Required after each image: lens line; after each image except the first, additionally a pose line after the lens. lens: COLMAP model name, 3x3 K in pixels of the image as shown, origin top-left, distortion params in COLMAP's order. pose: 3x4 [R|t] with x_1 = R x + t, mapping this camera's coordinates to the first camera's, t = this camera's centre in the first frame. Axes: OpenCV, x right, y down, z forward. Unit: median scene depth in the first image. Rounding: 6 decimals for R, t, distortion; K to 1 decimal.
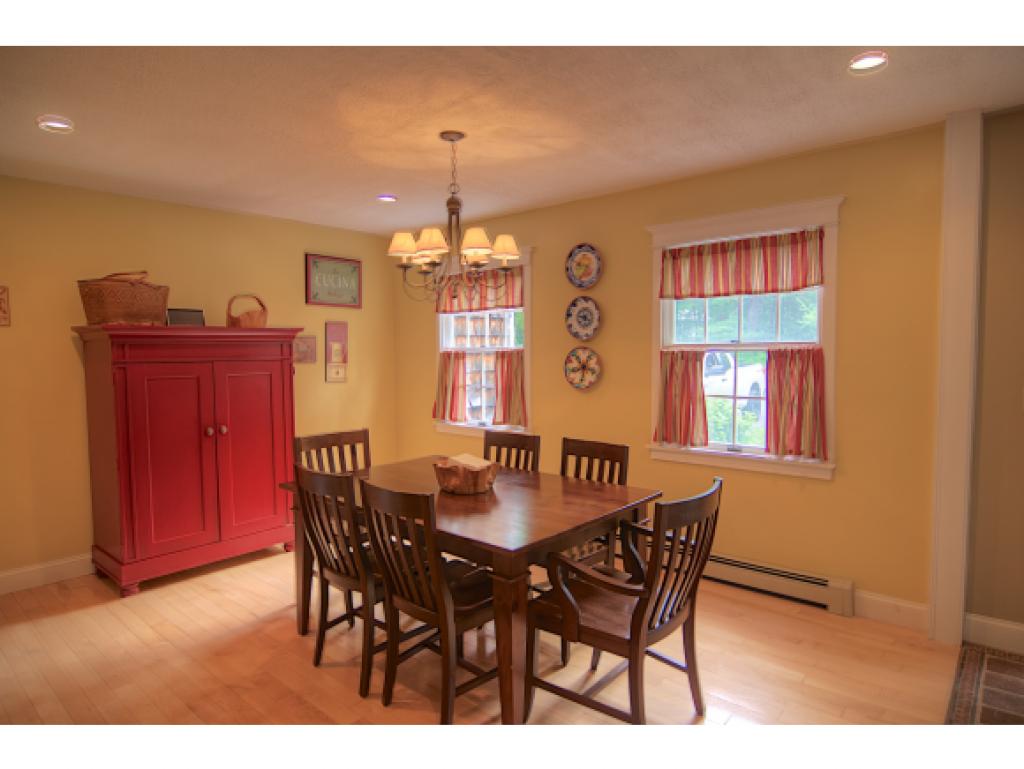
lens RADIAL K [[590.1, 0, 515.2], [0, 590.1, 387.6], [0, 0, 1]] dist [-0.010106, -0.003185]
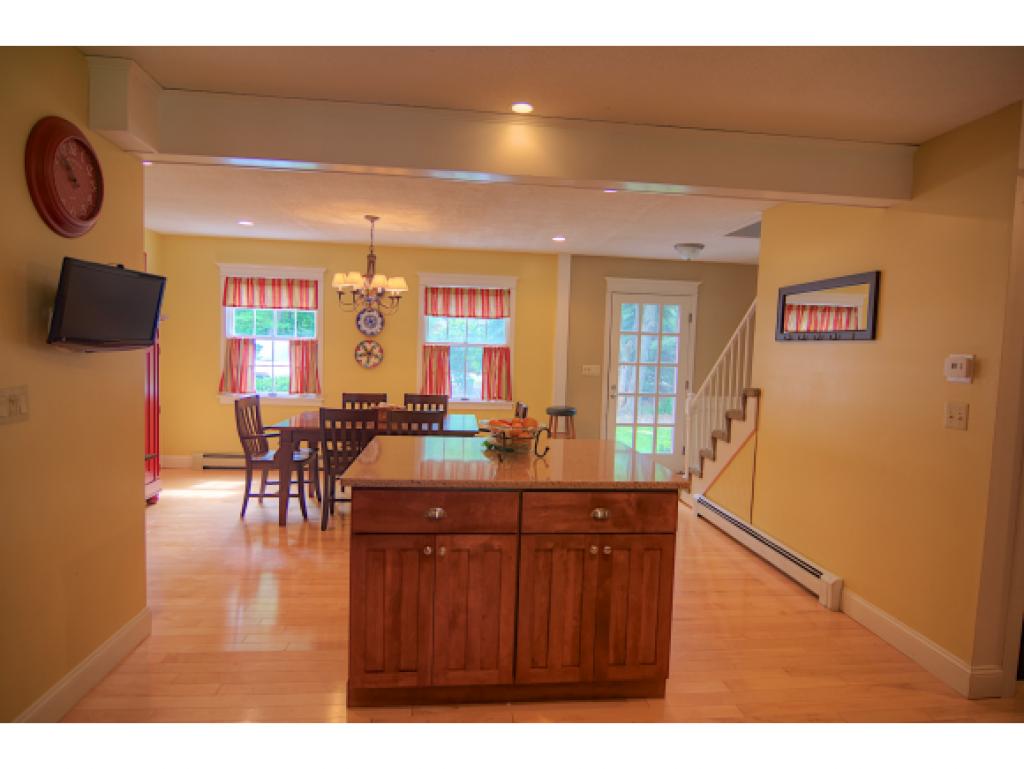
lens RADIAL K [[590.1, 0, 515.2], [0, 590.1, 387.6], [0, 0, 1]] dist [-0.010106, -0.003185]
pose [[0.680832, -0.020585, 0.732150, -0.865896], [0.004704, 0.999707, 0.023732, 0.022936], [-0.732425, -0.012714, 0.680730, -0.383523]]
